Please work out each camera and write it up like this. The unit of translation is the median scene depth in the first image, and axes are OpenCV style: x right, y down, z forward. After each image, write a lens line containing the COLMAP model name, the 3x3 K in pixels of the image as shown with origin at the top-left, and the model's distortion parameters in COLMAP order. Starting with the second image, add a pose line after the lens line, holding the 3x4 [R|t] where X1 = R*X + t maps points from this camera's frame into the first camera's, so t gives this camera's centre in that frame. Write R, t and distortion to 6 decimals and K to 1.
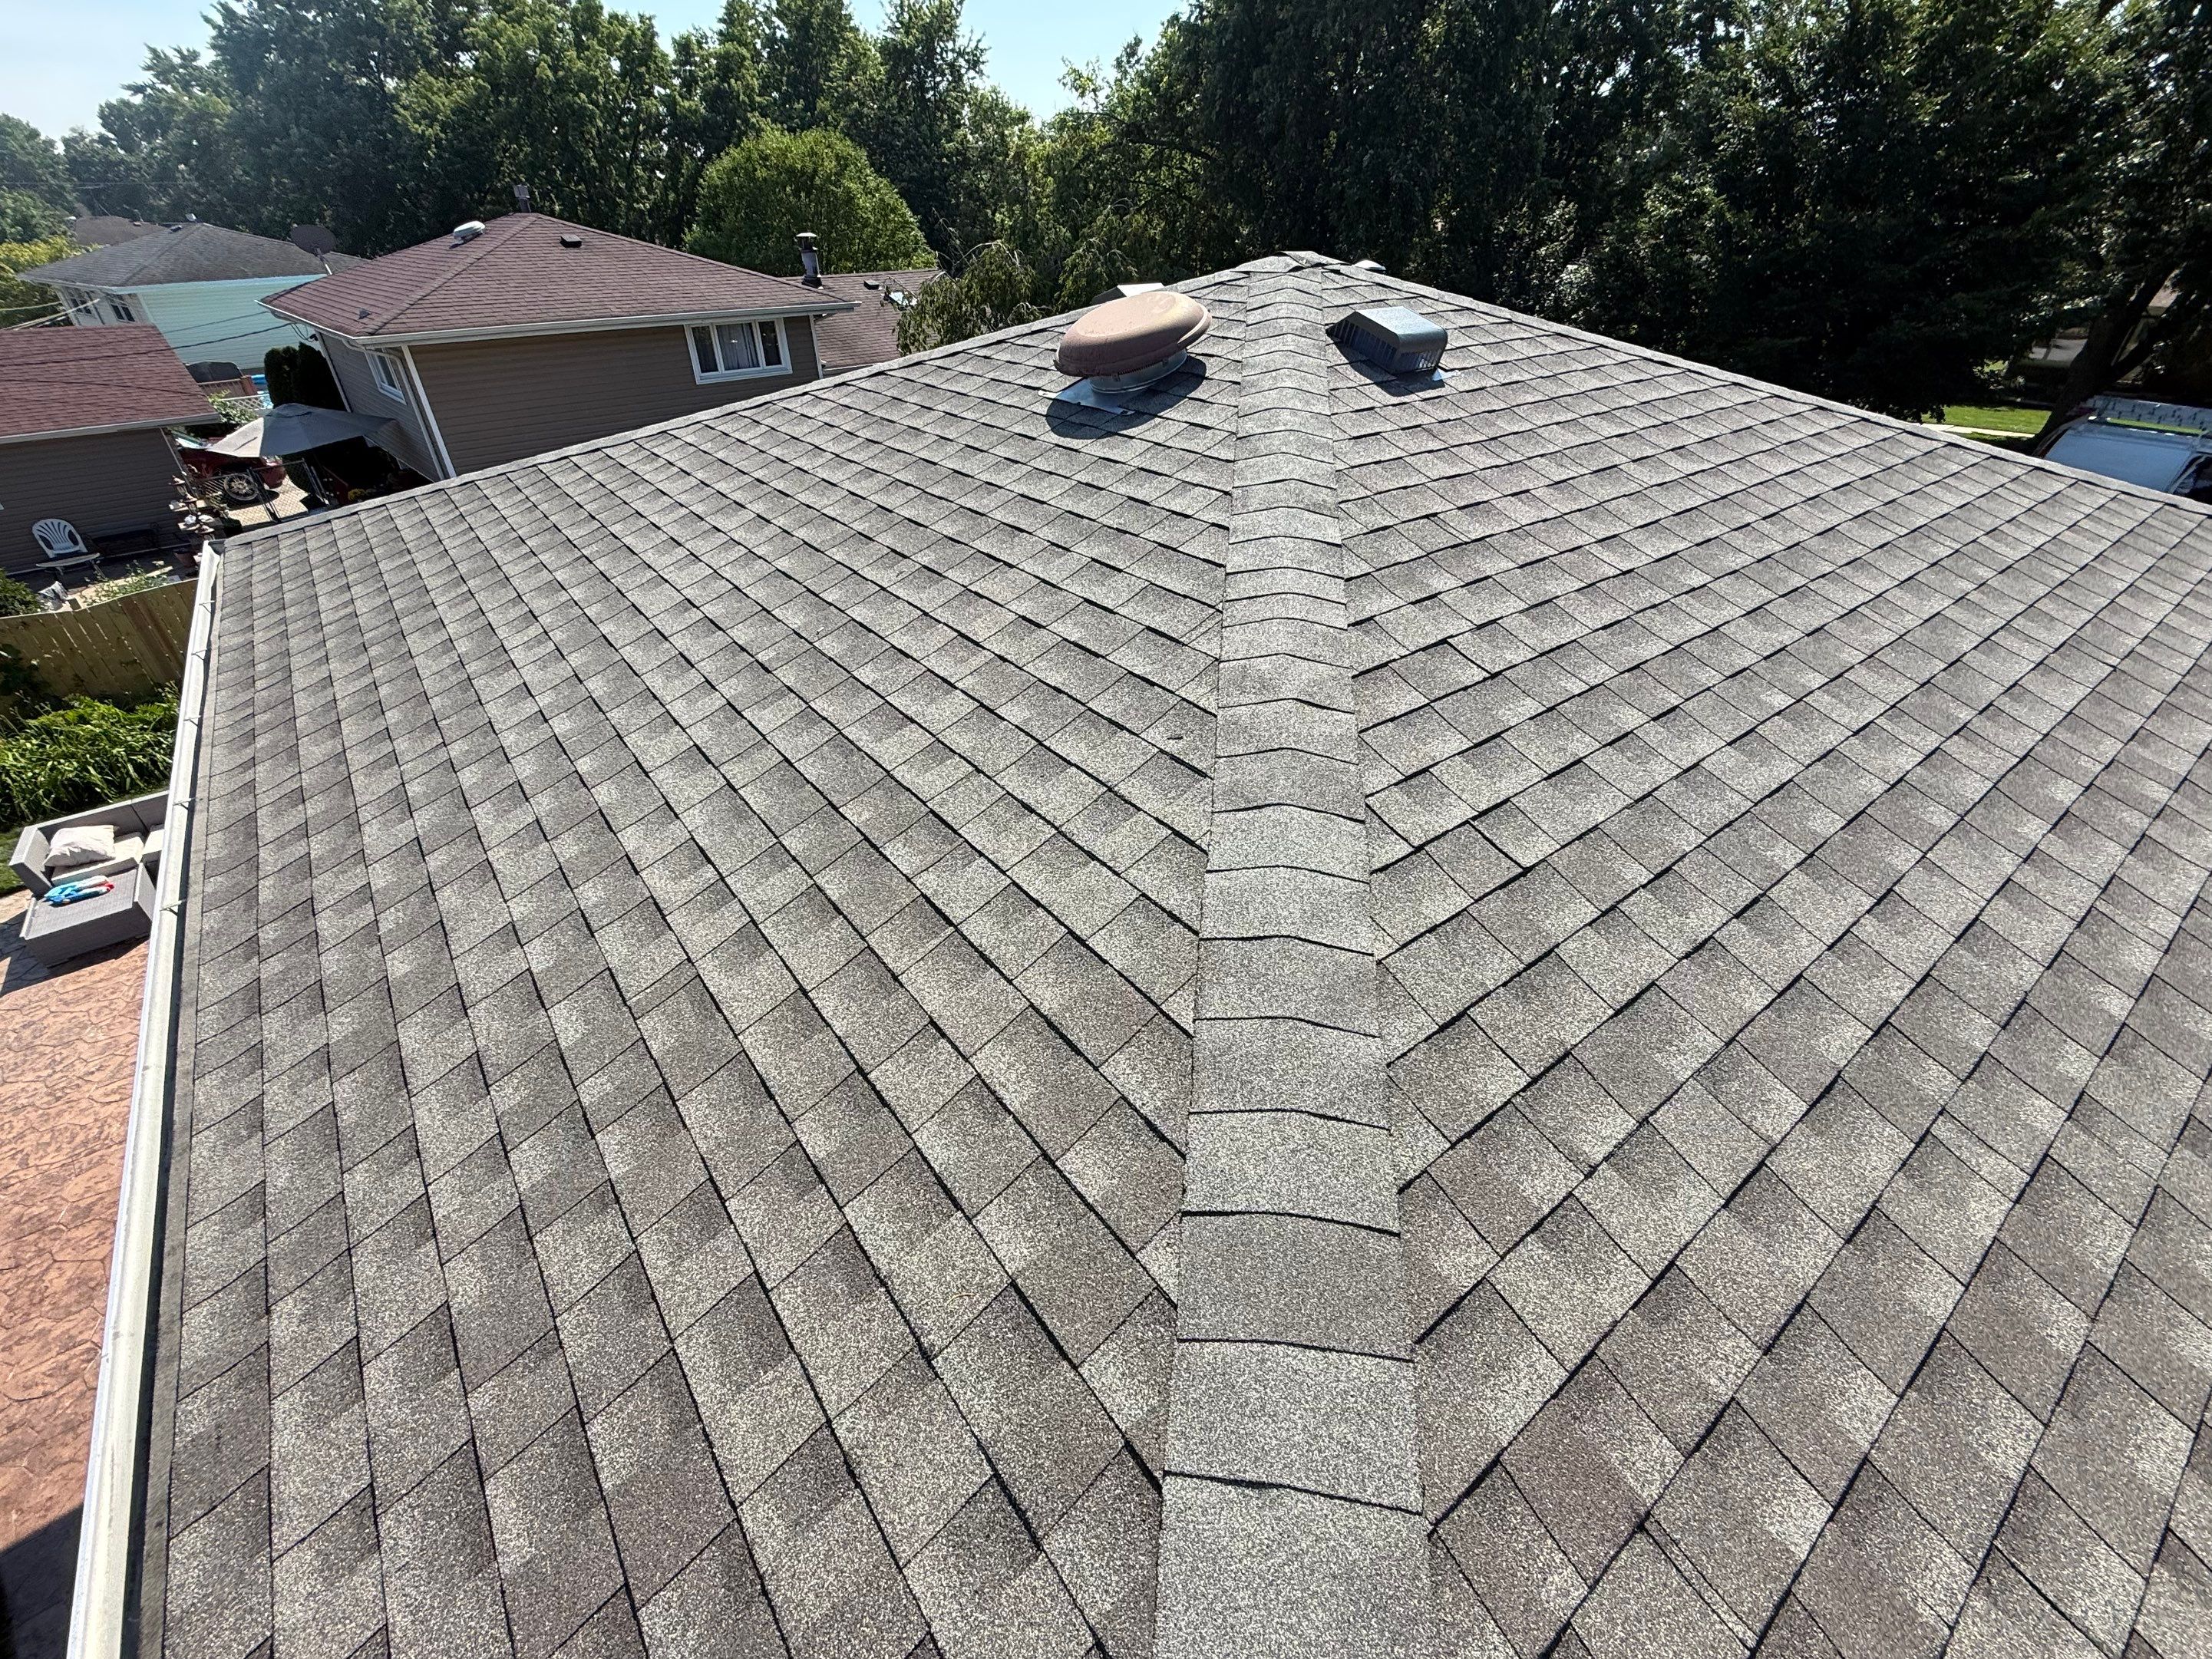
lens RADIAL K [[945.4, 0, 1112.4], [0, 945.4, 826.6], [0, 0, 1]] dist [0.000181, -0.000630]
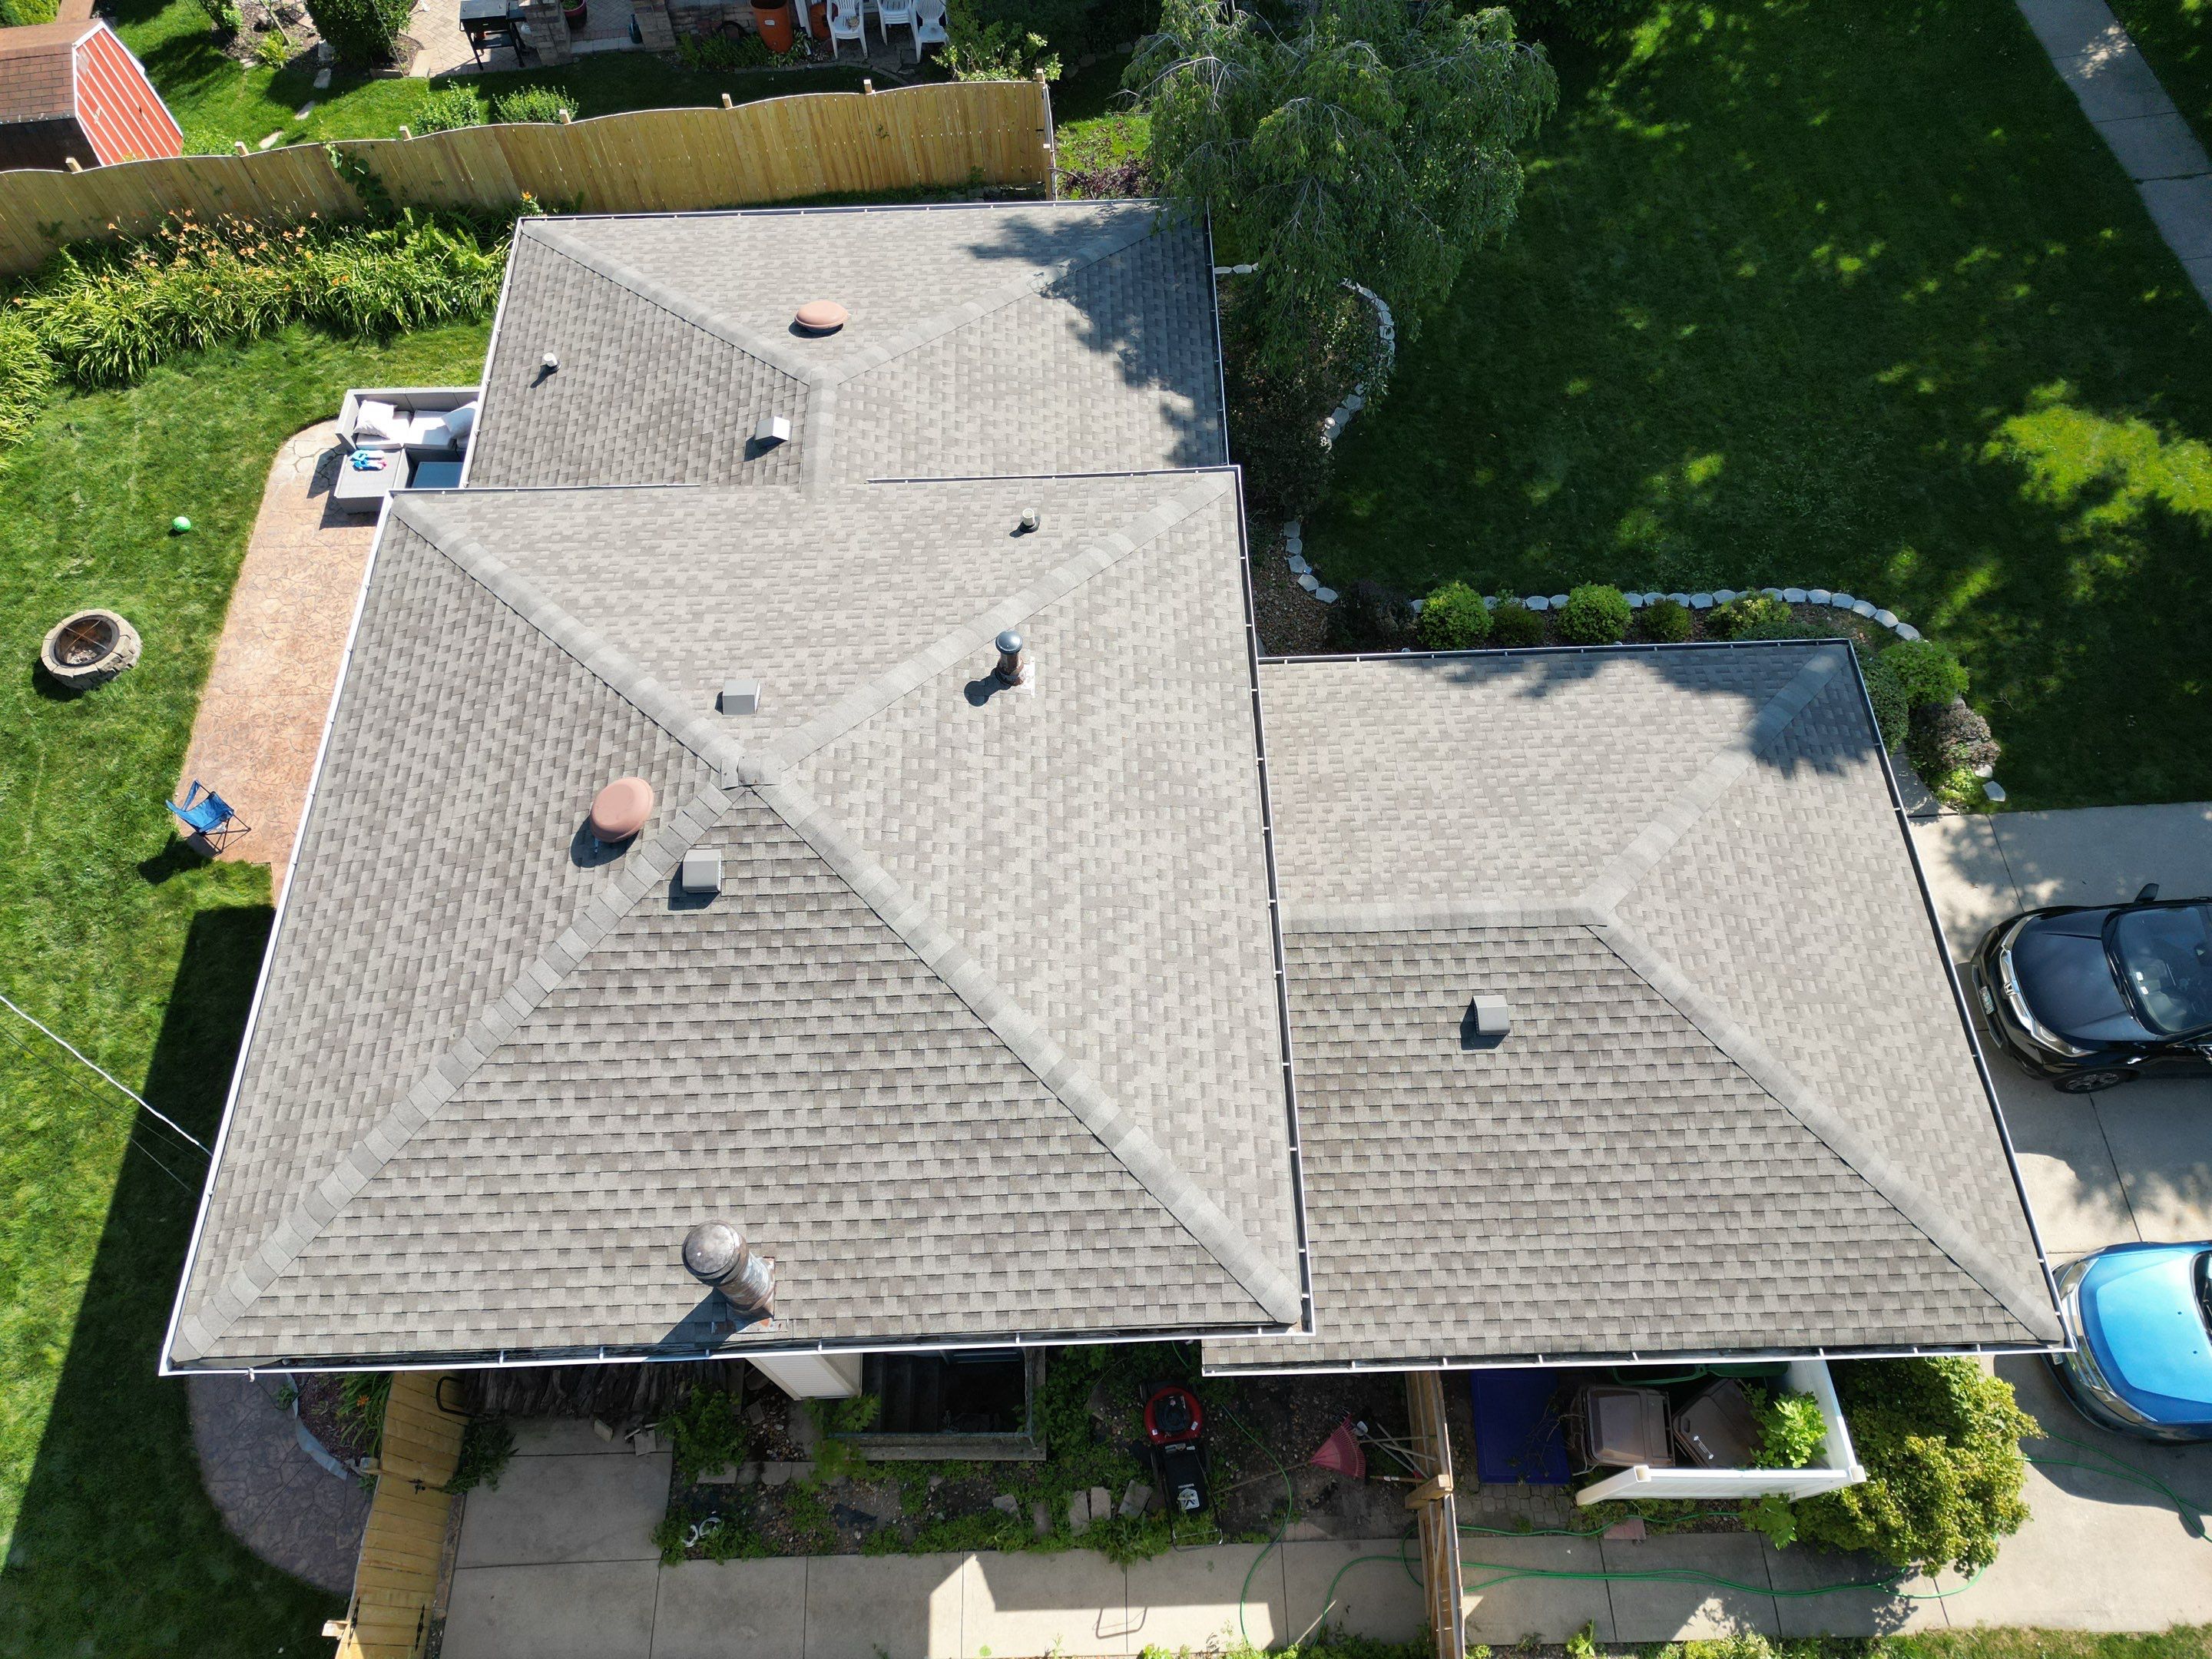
lens RADIAL K [[1545.6, 0, 1106.9], [0, 1545.6, 820.9], [0, 0, 1]] dist [0.036373, -0.001586]
pose [[0.809193, 0.510920, -0.290114, 0.622287], [-0.316130, 0.794820, 0.517999, -0.846386], [0.495245, -0.327448, 0.804680, -0.424677]]
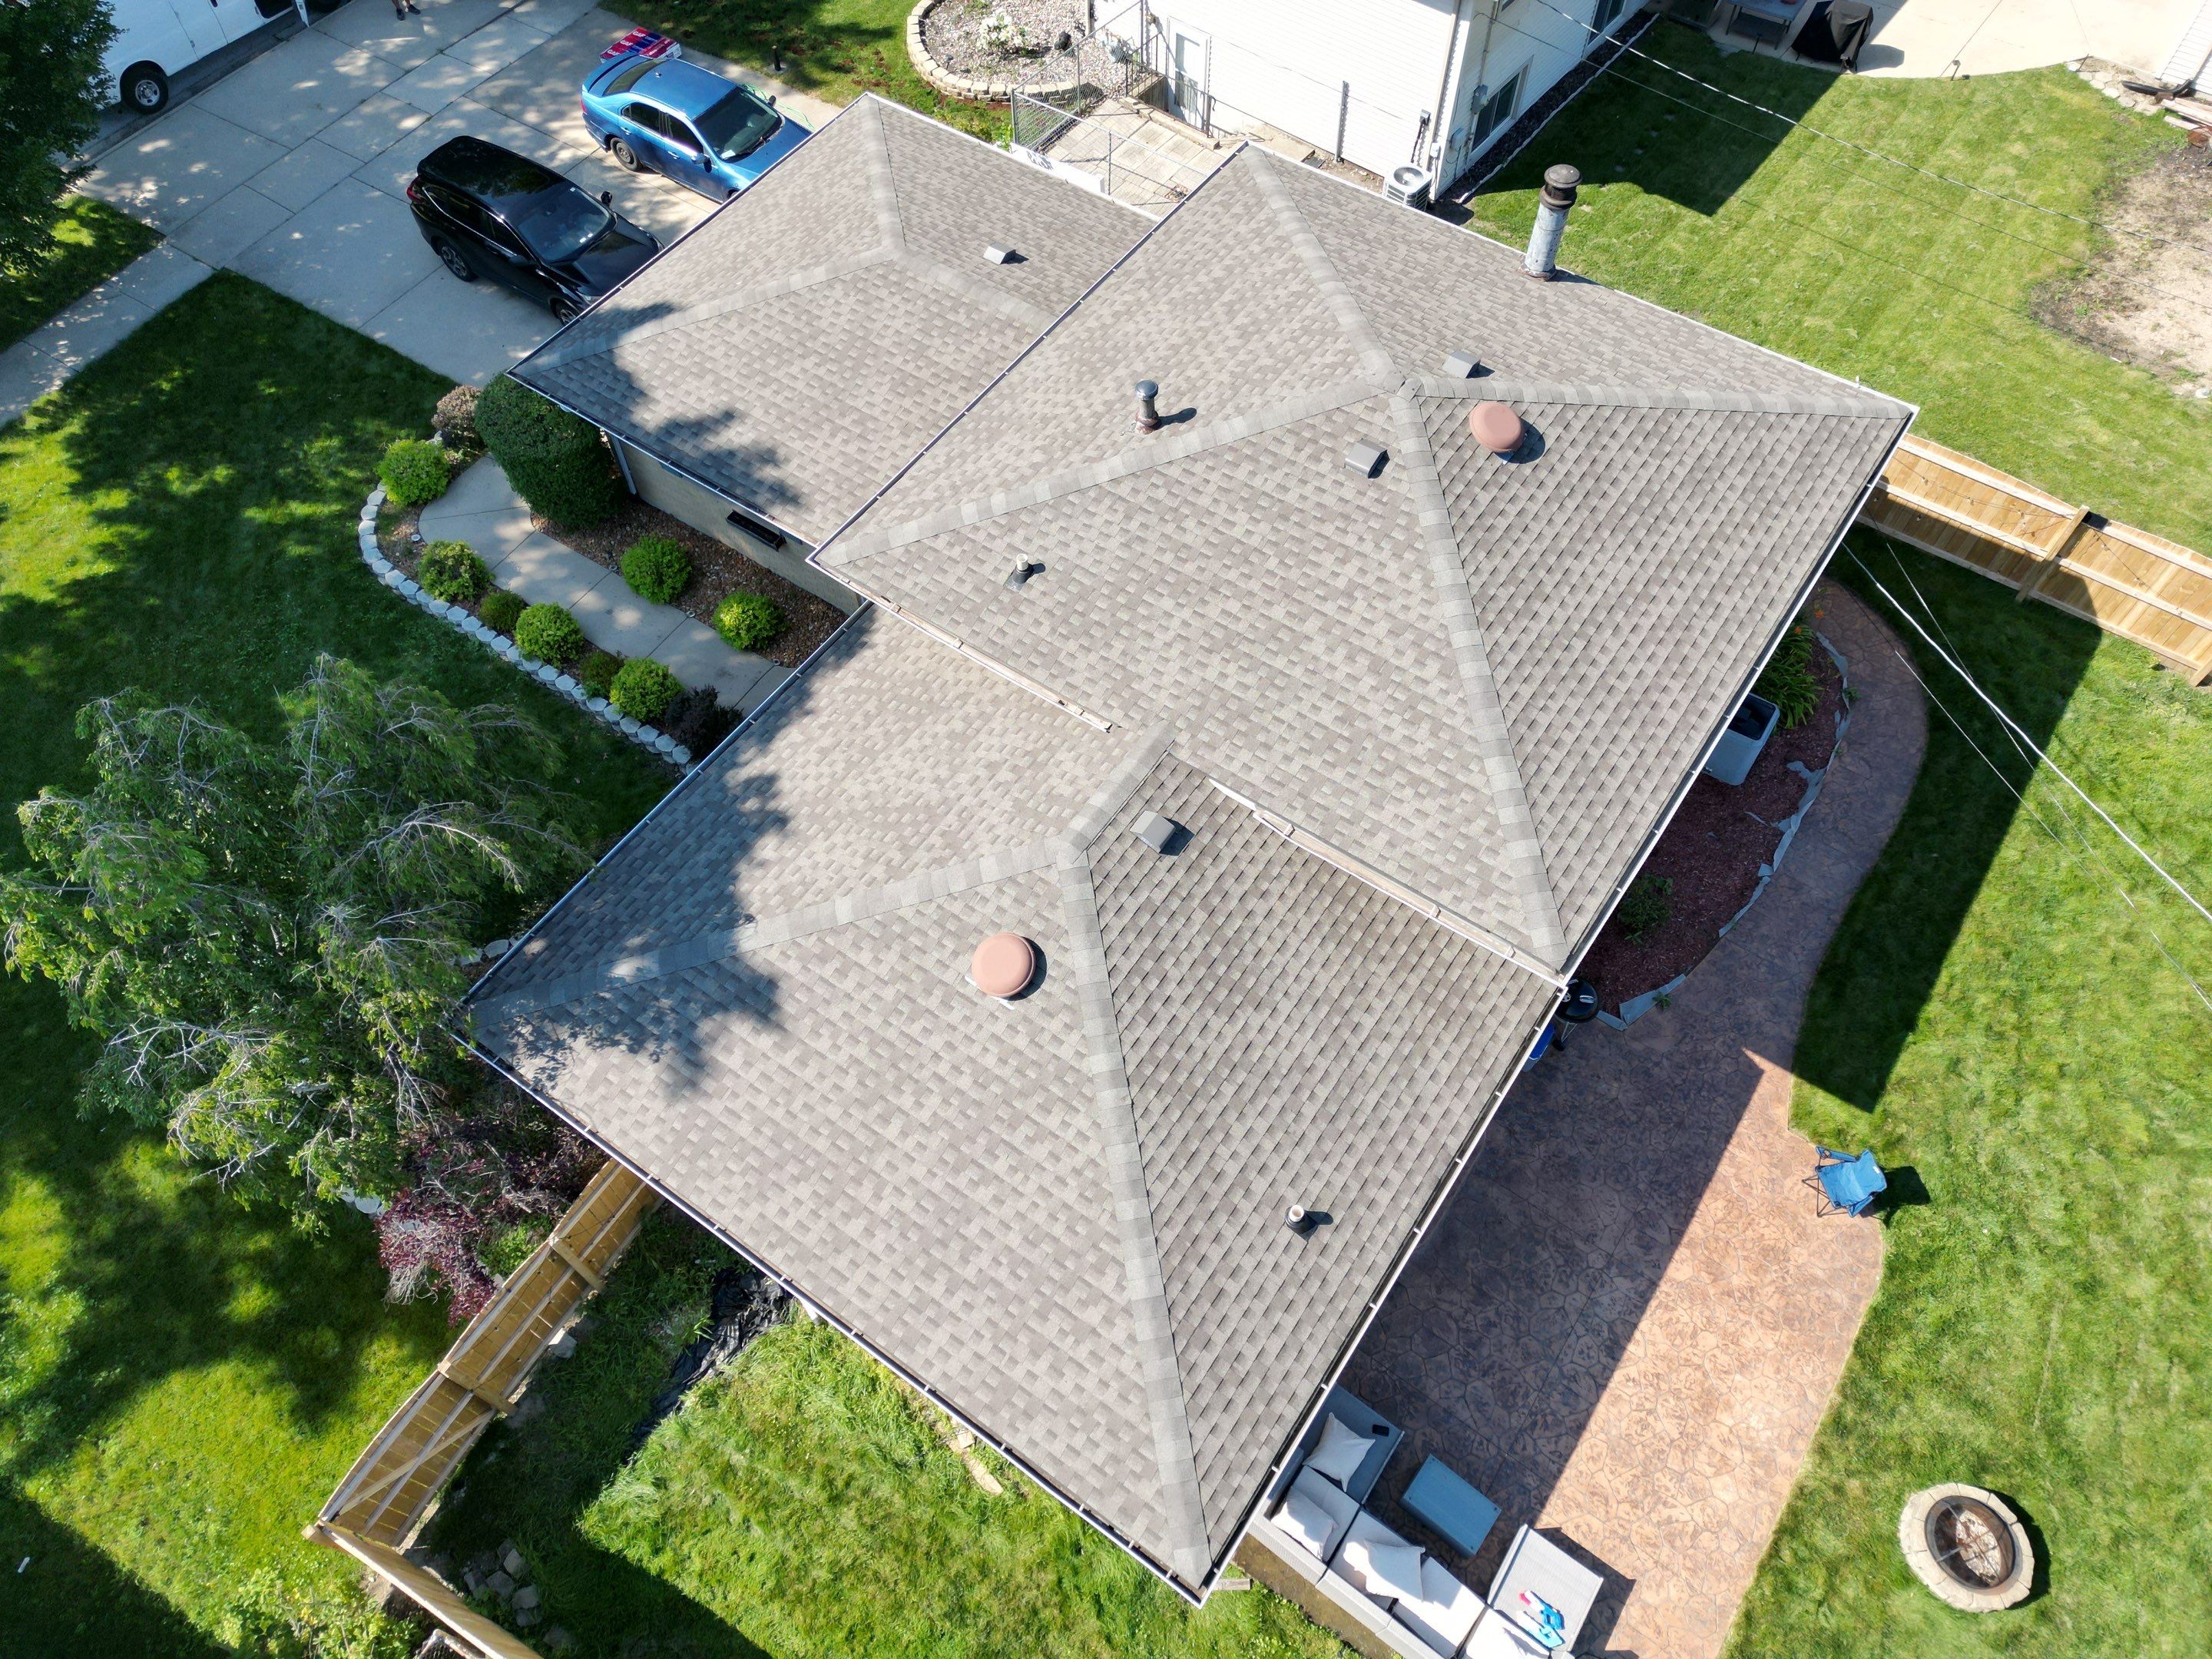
lens RADIAL K [[1545.6, 0, 1109.9], [0, 1545.6, 817.2], [0, 0, 1]] dist [0.036373, -0.001586]
pose [[-0.297731, -0.803204, 0.515965, -0.869953], [0.543983, 0.301404, 0.783095, -1.309073], [-0.784499, 0.513828, 0.347191, 0.277872]]
